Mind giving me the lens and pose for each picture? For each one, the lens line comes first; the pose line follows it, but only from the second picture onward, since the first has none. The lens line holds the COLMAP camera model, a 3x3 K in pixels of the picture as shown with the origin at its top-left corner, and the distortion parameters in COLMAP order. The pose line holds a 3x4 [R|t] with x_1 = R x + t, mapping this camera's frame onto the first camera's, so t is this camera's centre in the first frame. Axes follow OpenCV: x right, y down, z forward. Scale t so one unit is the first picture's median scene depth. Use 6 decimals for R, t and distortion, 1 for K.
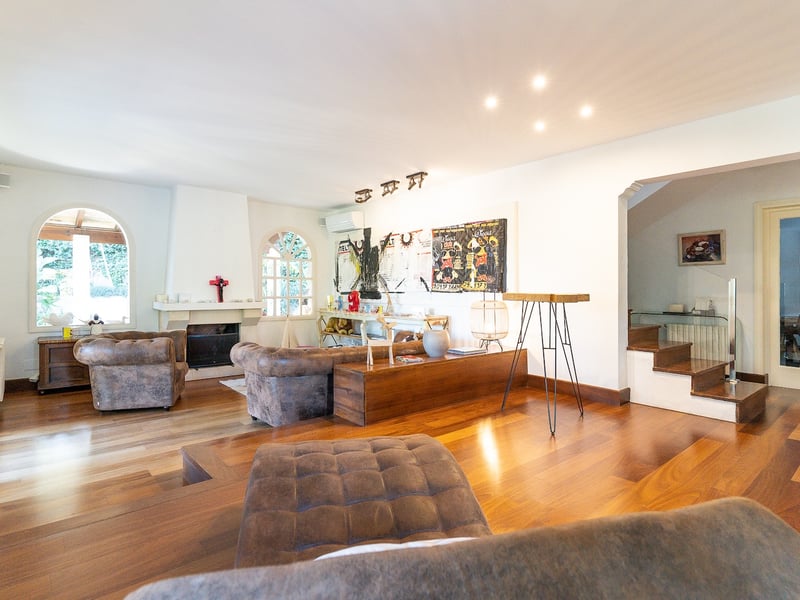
lens RADIAL K [[440.3, 0, 399.8], [0, 440.3, 298.6], [0, 0, 1]] dist [0.000820, 0.000688]
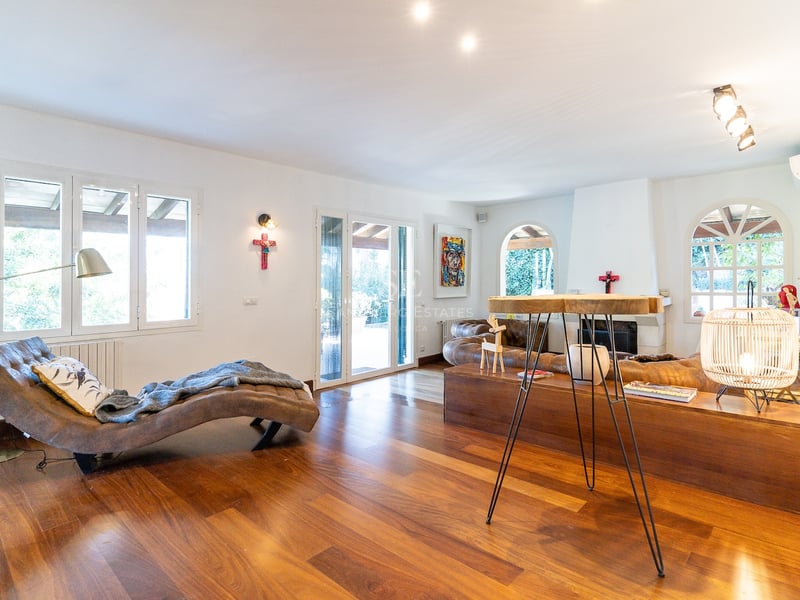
lens RADIAL K [[440.3, 0, 399.8], [0, 440.3, 298.6], [0, 0, 1]] dist [0.000820, 0.000688]
pose [[0.109460, 0.025187, -0.993672, 0.747461], [-0.006703, 0.999675, 0.024601, -0.017713], [0.993969, 0.003968, 0.109594, 0.641022]]
